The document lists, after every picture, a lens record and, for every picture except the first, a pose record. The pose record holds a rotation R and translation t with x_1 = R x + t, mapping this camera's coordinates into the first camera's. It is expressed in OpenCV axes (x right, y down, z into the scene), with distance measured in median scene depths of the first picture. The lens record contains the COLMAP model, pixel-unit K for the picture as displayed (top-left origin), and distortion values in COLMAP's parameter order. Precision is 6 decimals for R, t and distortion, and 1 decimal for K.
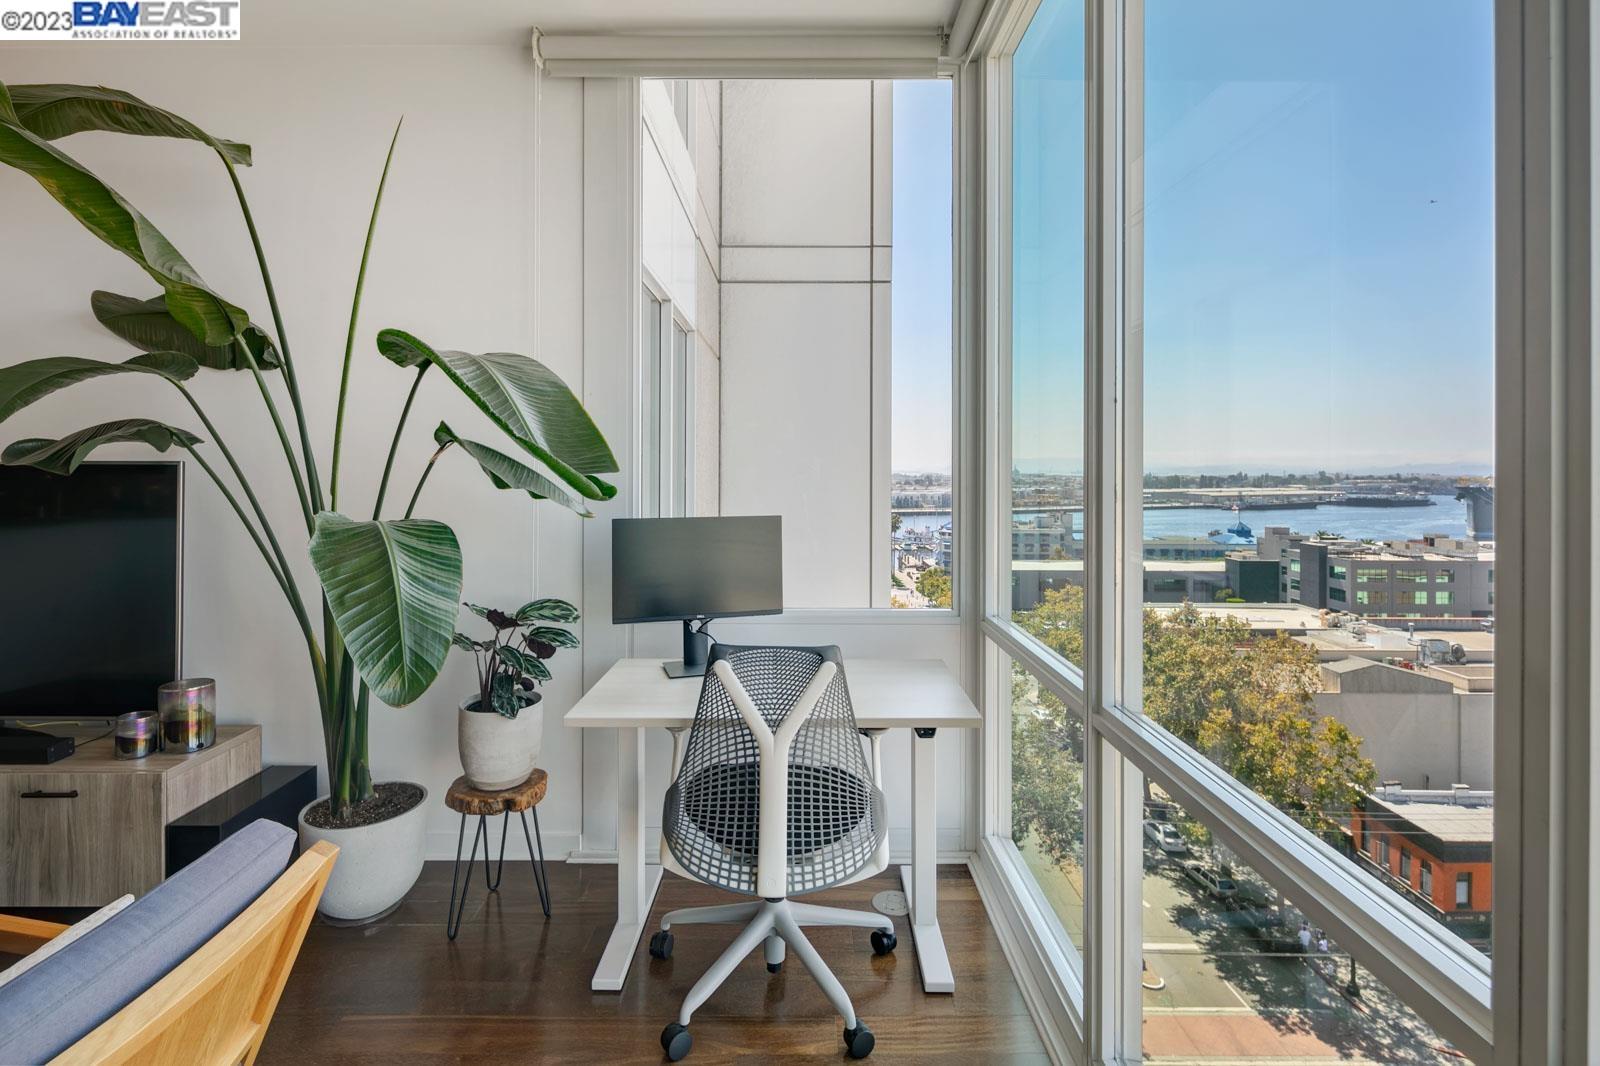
lens RADIAL K [[791.0, 0, 804.0], [0, 791.0, 514.6], [0, 0, 1]] dist [0.001277, -0.004725]
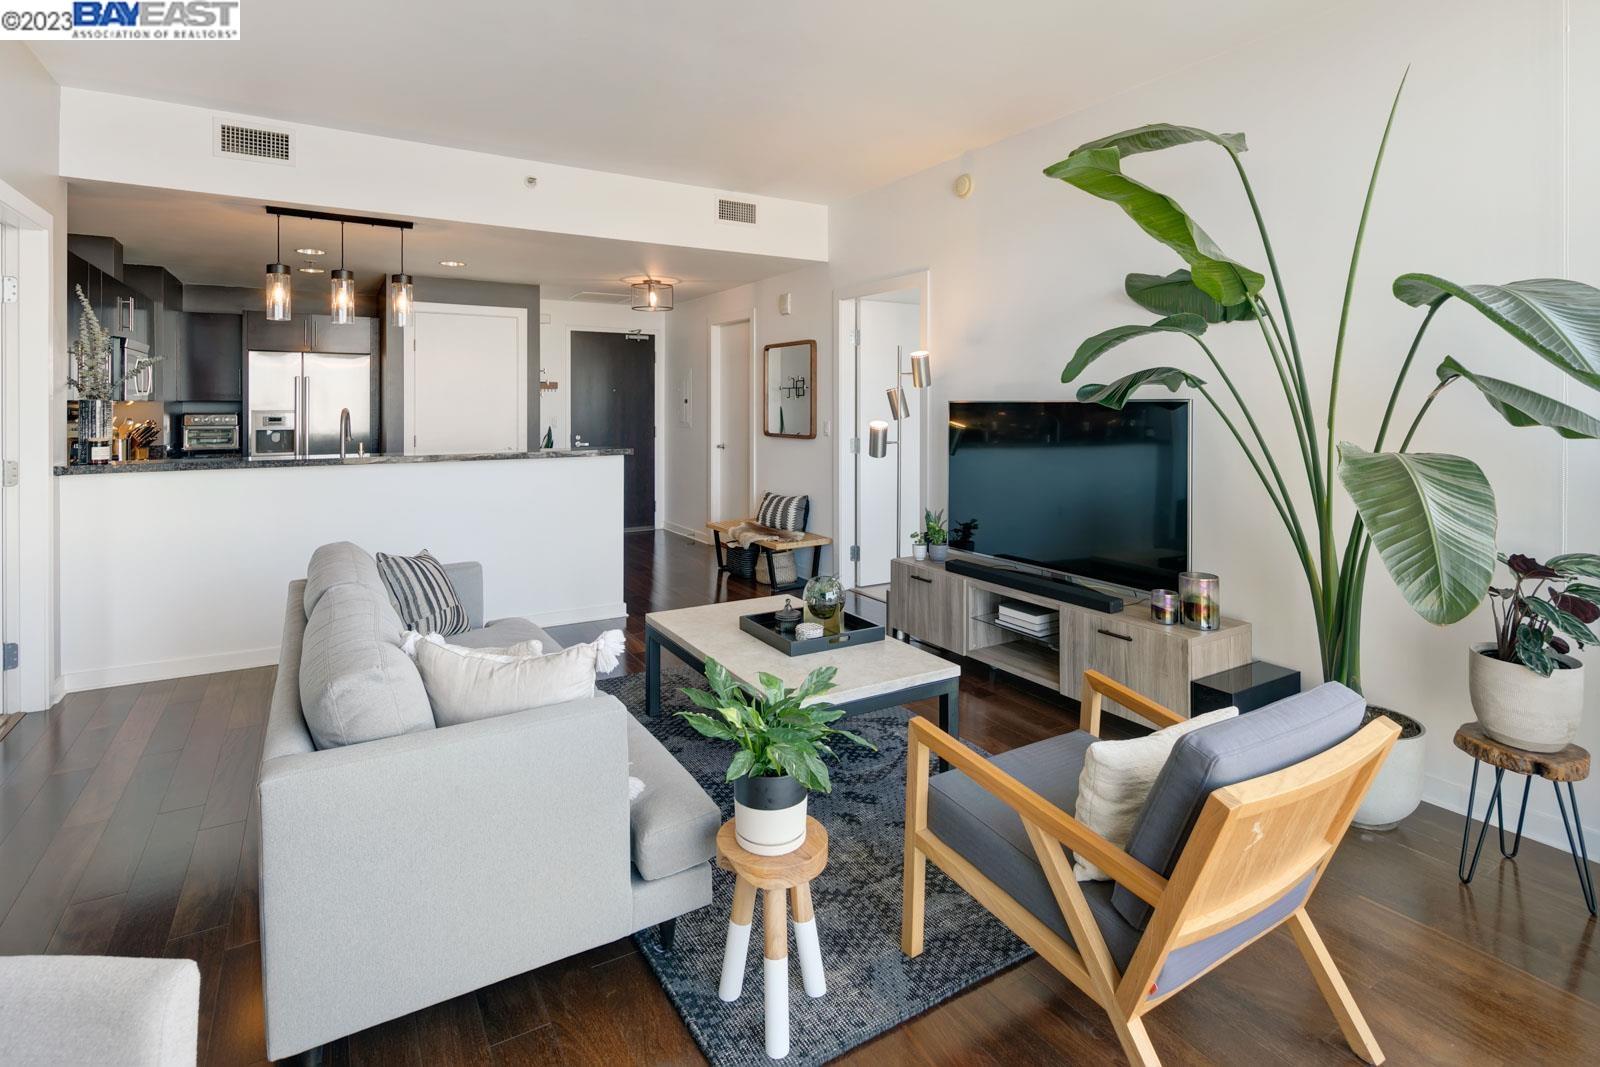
lens RADIAL K [[791.0, 0, 796.6], [0, 791.0, 411.2], [0, 0, 1]] dist [0.001277, -0.004725]
pose [[0.503305, 0.004621, -0.864096, -0.017046], [-0.048031, 0.998589, -0.022636, 0.012772], [0.862773, 0.052897, 0.502817, -0.207489]]
